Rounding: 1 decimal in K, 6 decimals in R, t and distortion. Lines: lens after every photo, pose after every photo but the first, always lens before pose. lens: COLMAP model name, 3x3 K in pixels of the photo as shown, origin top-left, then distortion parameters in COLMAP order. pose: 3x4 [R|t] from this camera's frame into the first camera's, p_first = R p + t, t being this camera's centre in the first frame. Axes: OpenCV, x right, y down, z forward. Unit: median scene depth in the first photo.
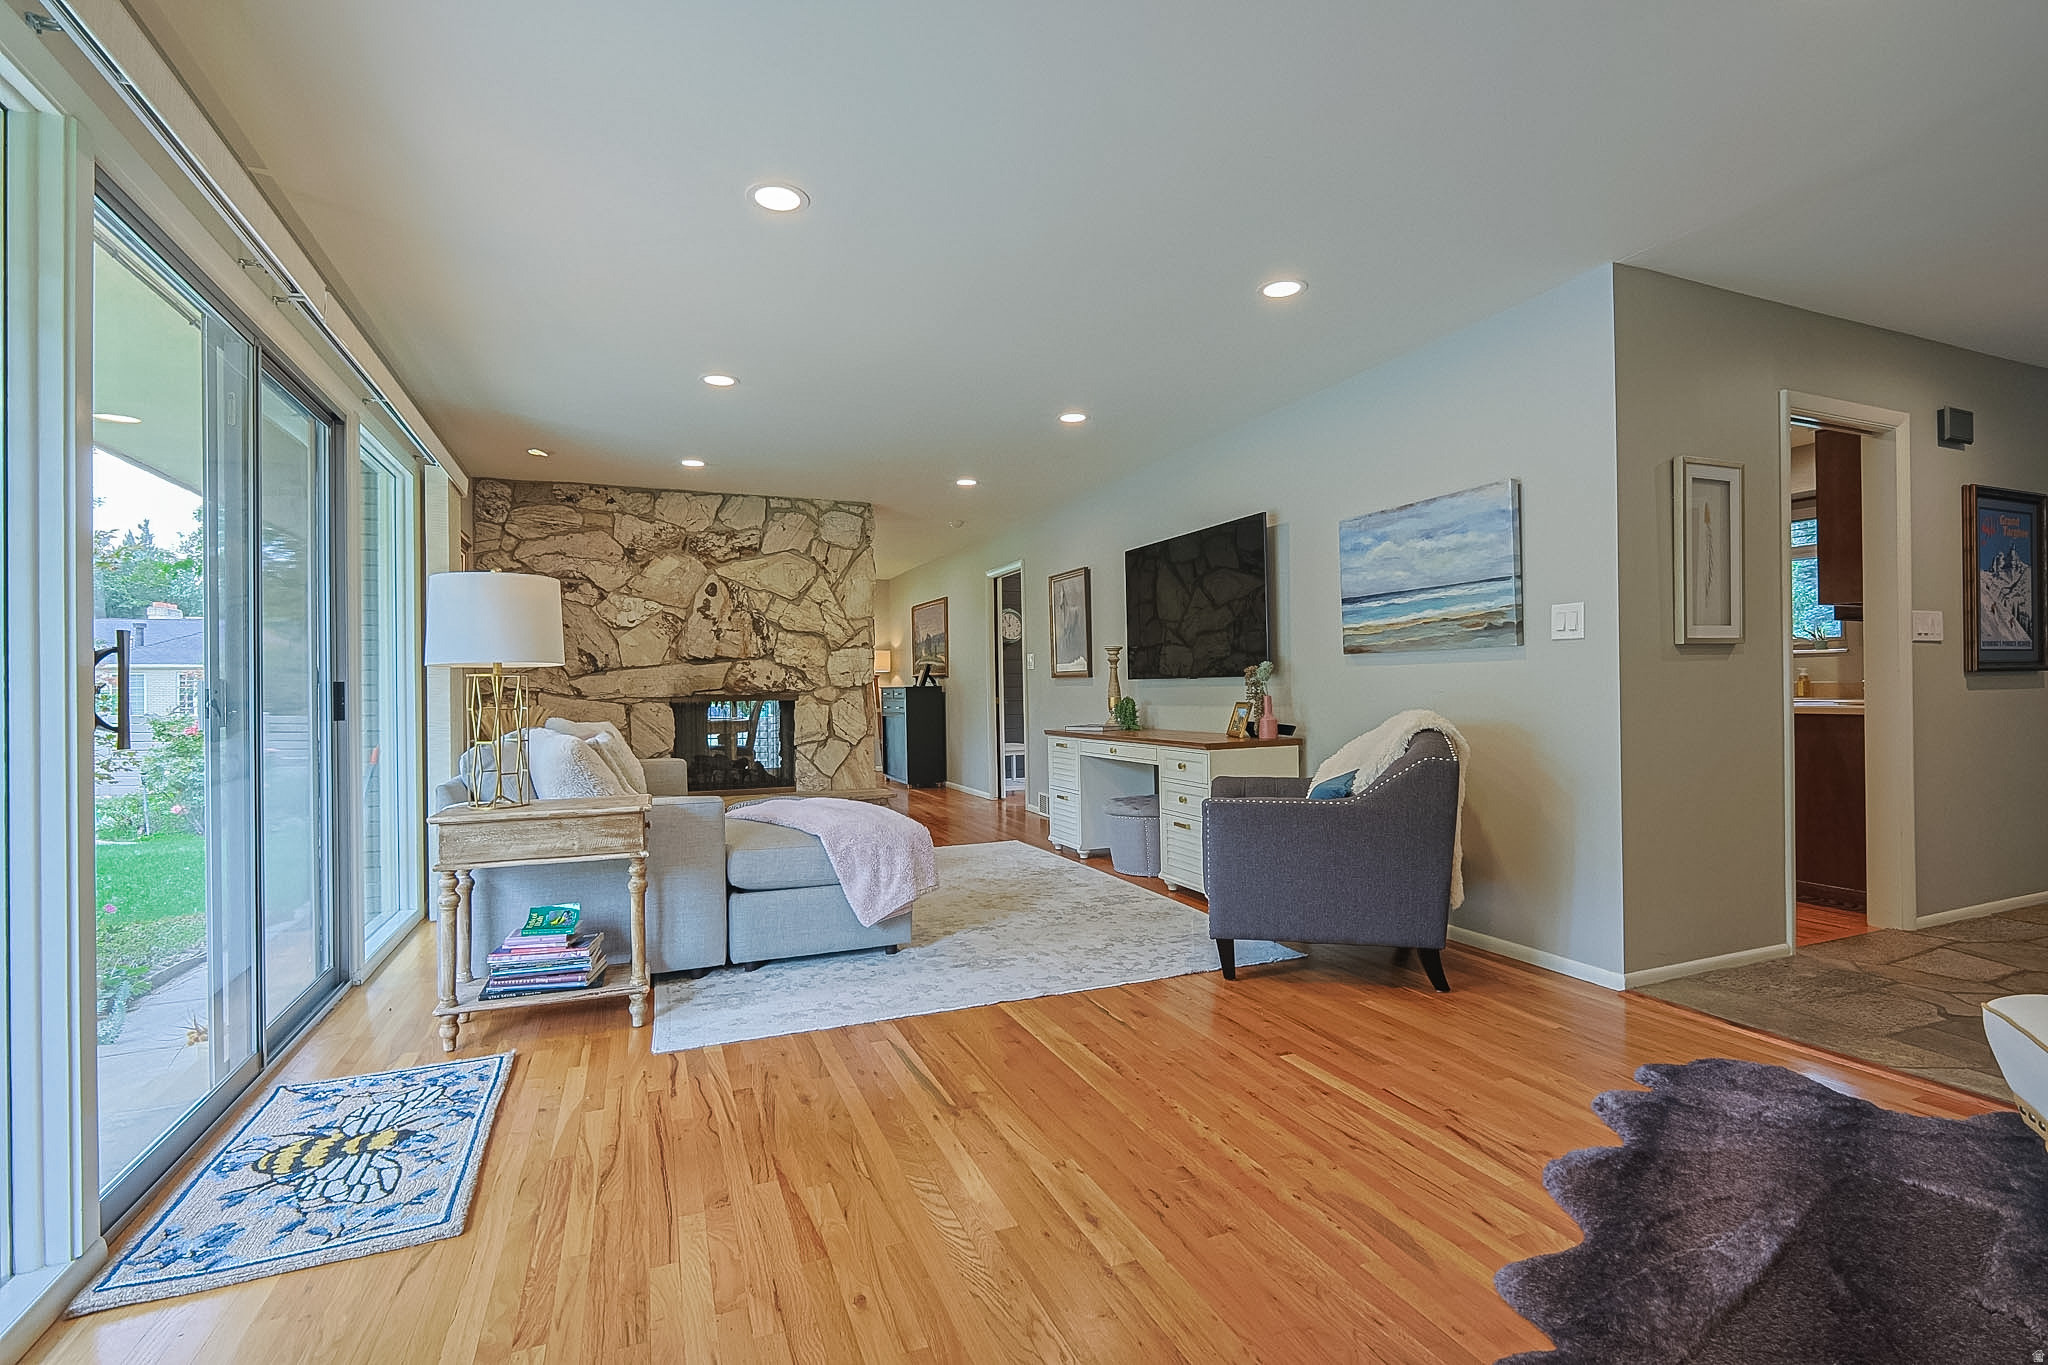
lens RADIAL K [[940.3, 0, 1026.9], [0, 940.3, 676.1], [0, 0, 1]] dist [-0.017242, 0.006167]
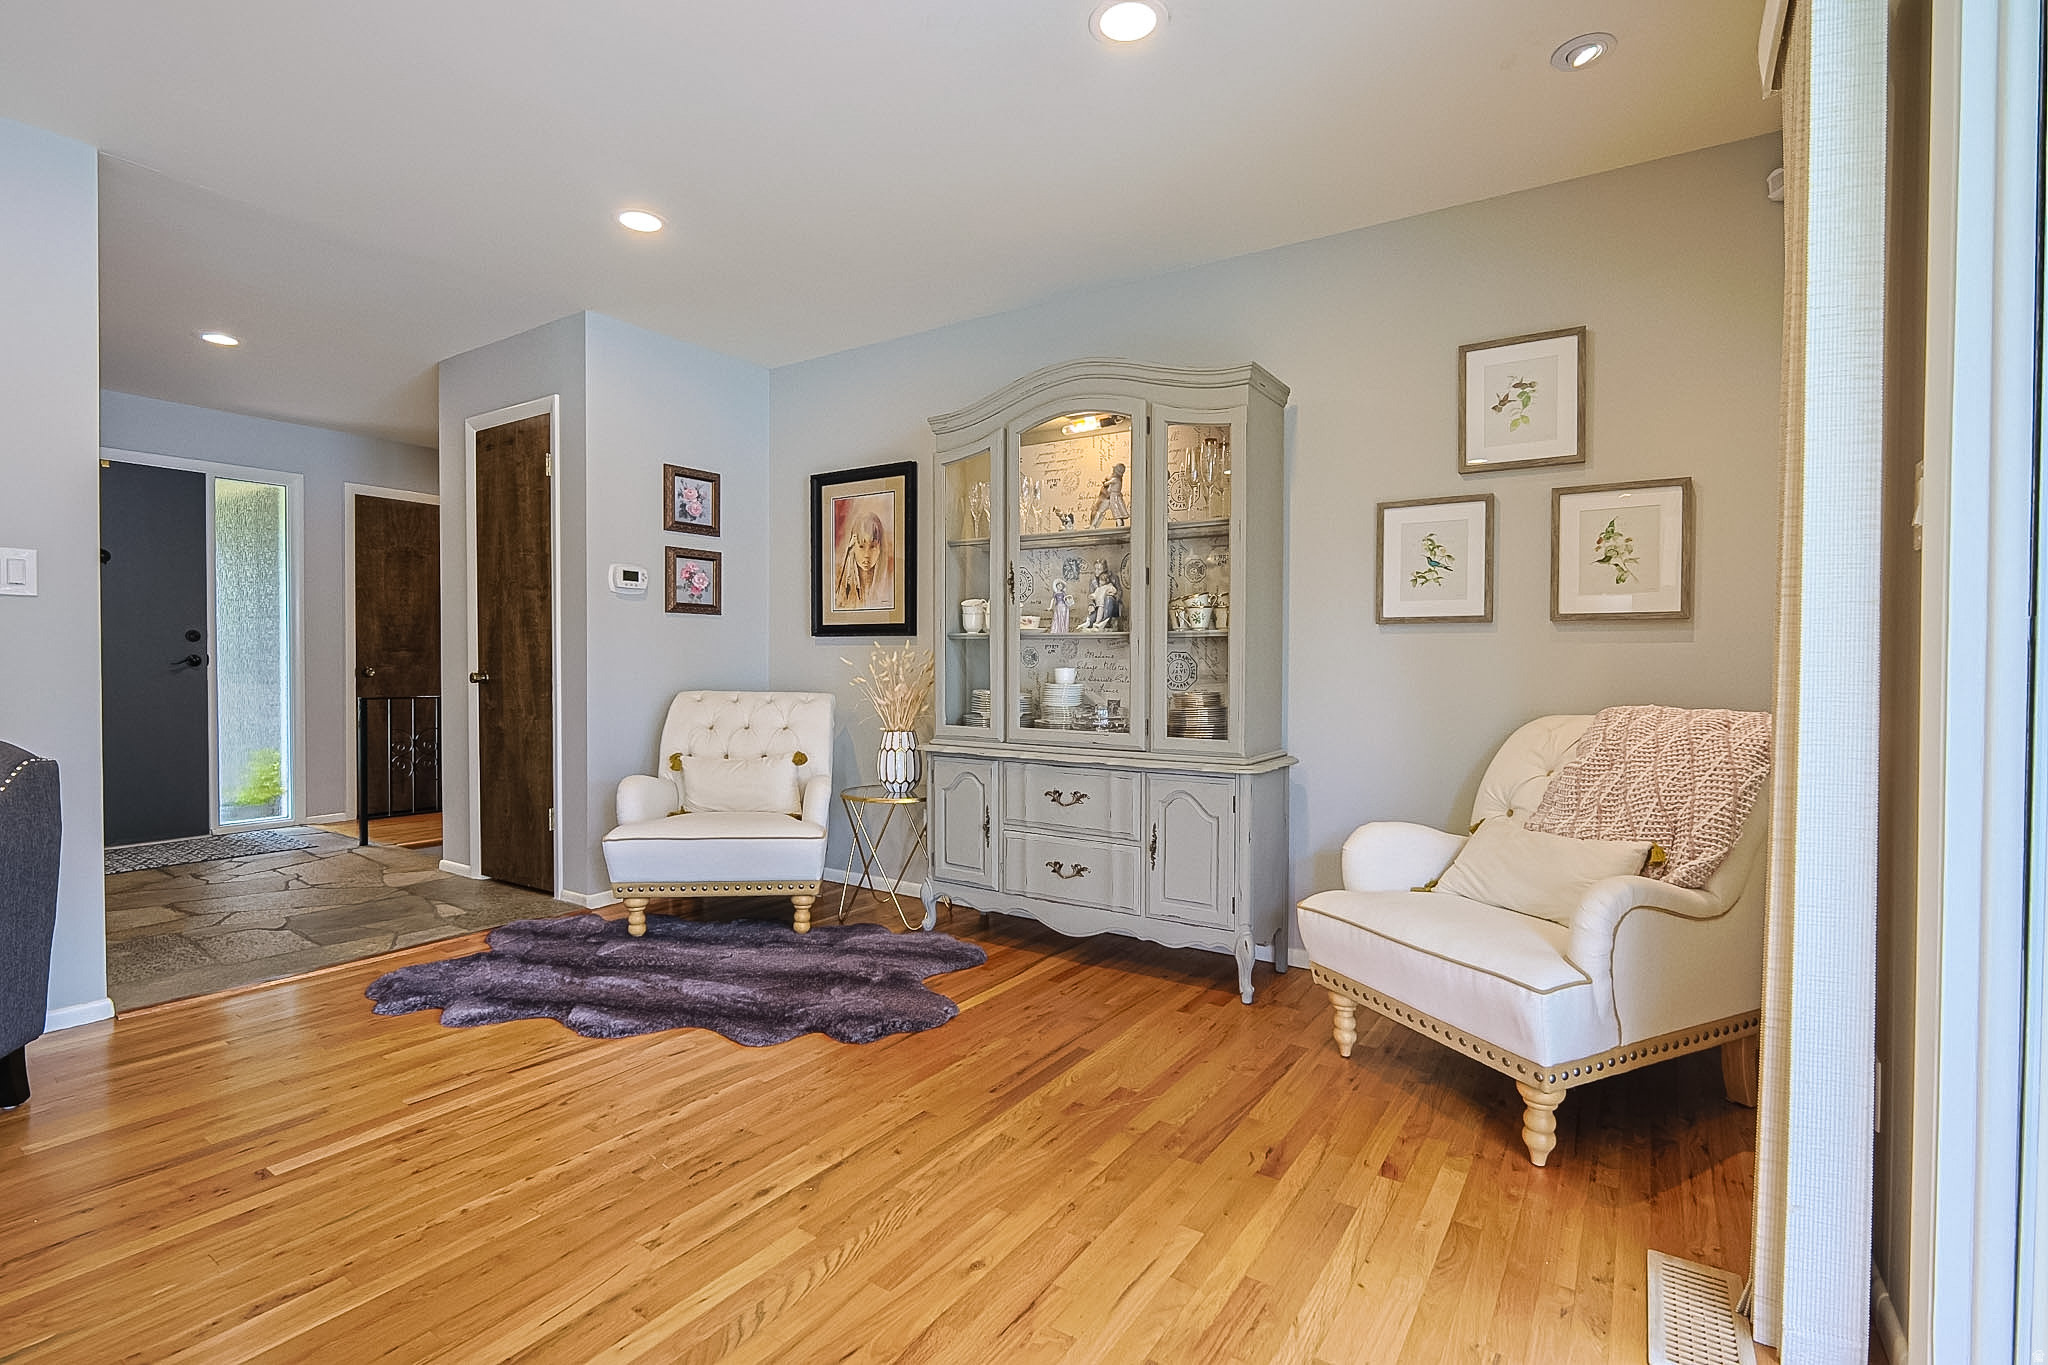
lens RADIAL K [[940.3, 0, 1026.9], [0, 940.3, 676.1], [0, 0, 1]] dist [-0.017242, 0.006167]
pose [[-0.547053, 0.001132, 0.837097, -0.618849], [0.003726, 0.999992, 0.001082, 0.033314], [-0.837089, 0.003711, -0.547054, 0.904658]]
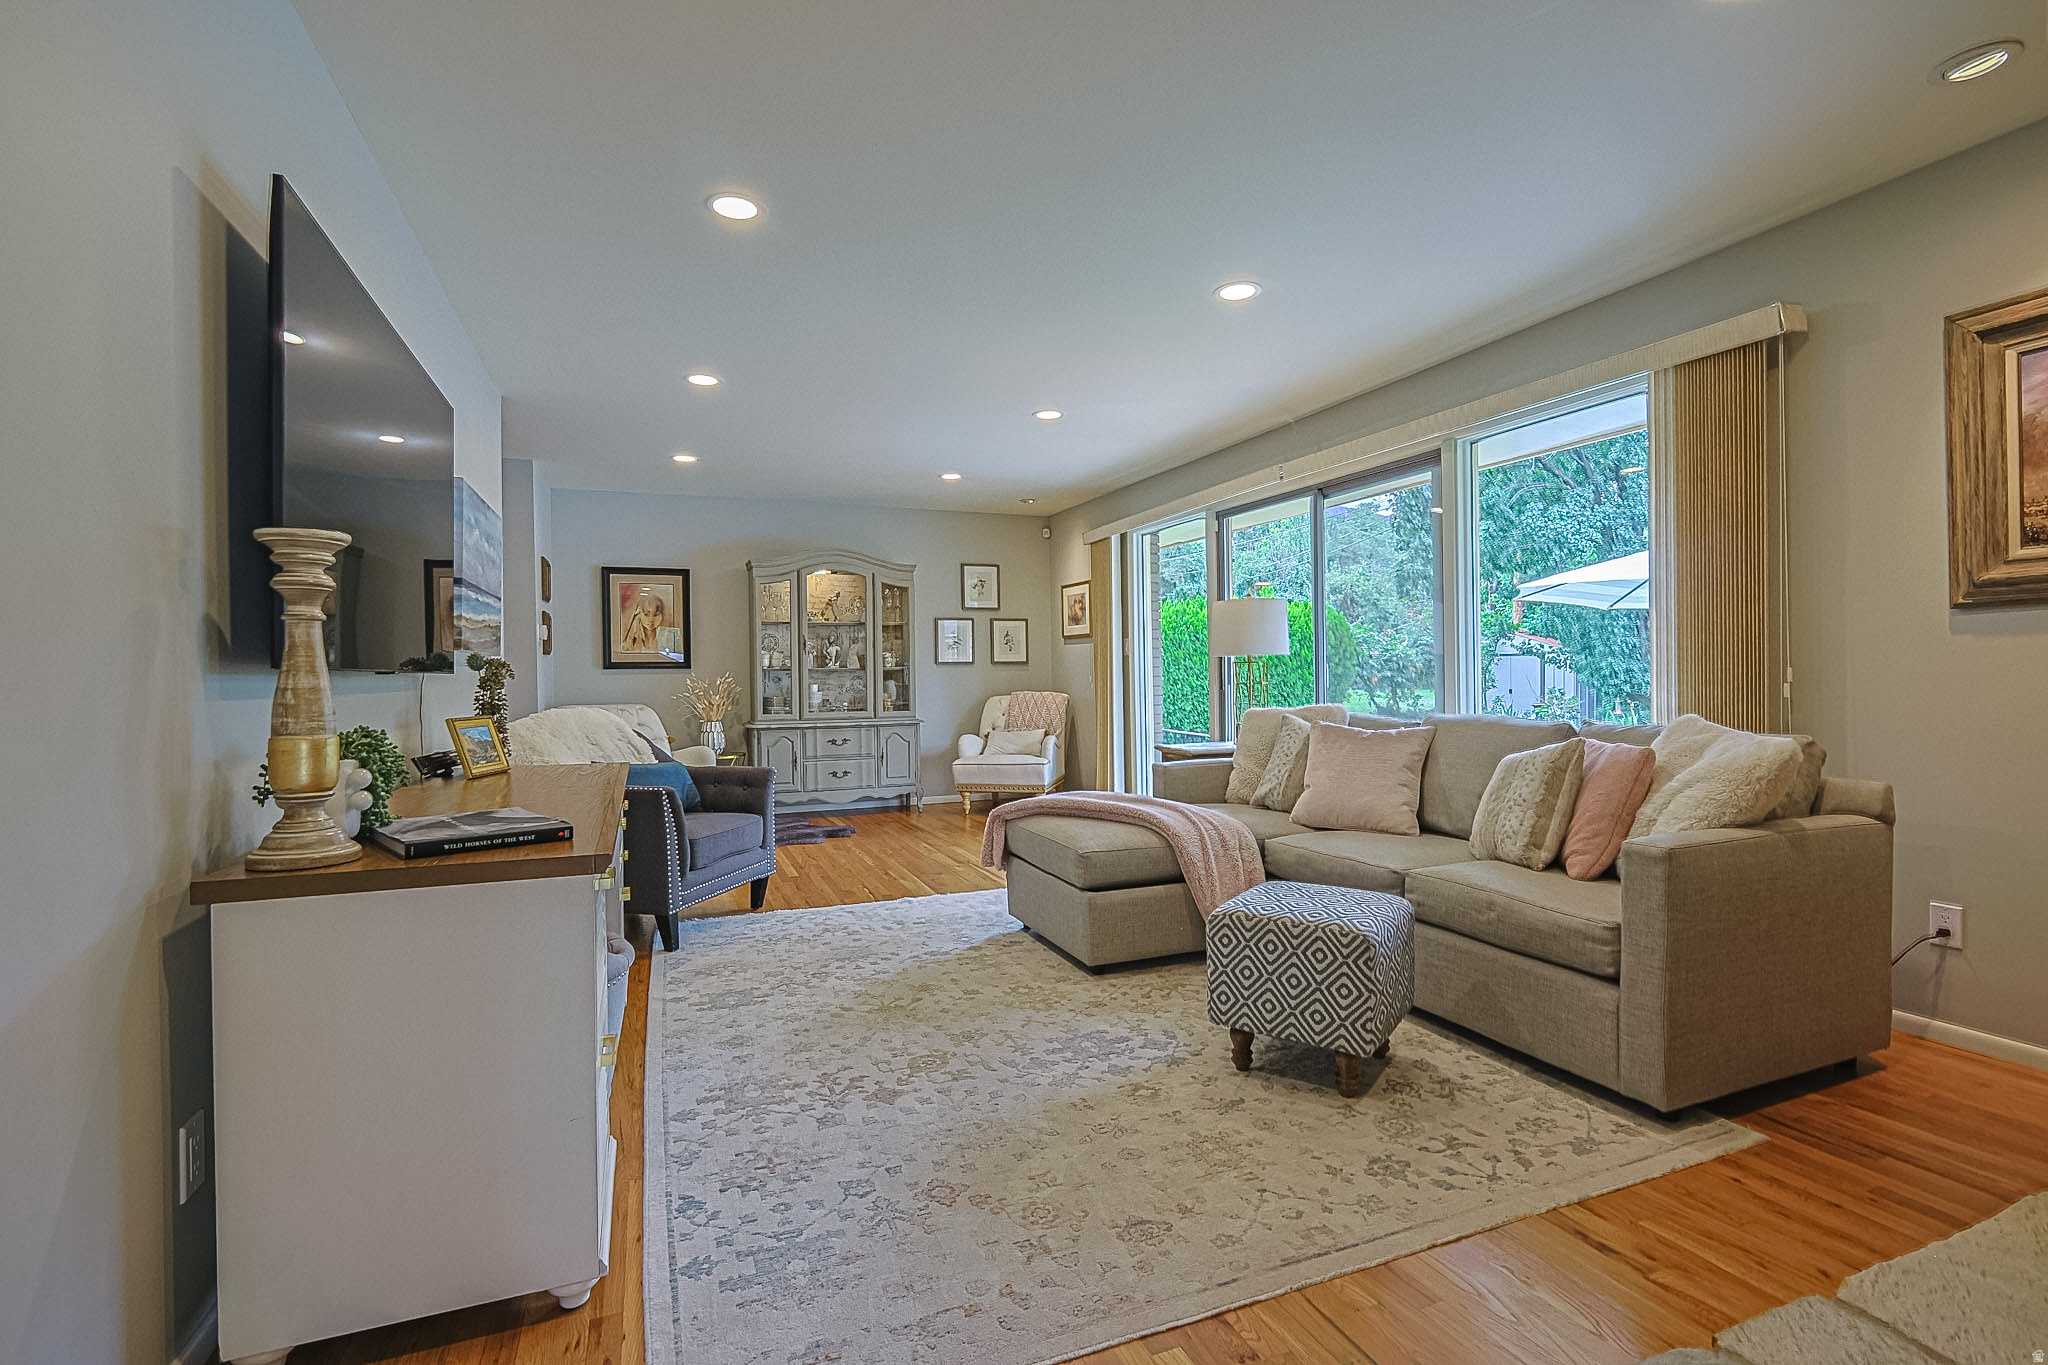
lens RADIAL K [[940.3, 0, 1026.9], [0, 940.3, 676.1], [0, 0, 1]] dist [-0.017242, 0.006167]
pose [[-0.999291, 0.029793, 0.023018, -0.245667], [0.029801, 0.999556, -0.000032, 0.017621], [-0.023009, 0.000654, -0.999735, 2.881340]]
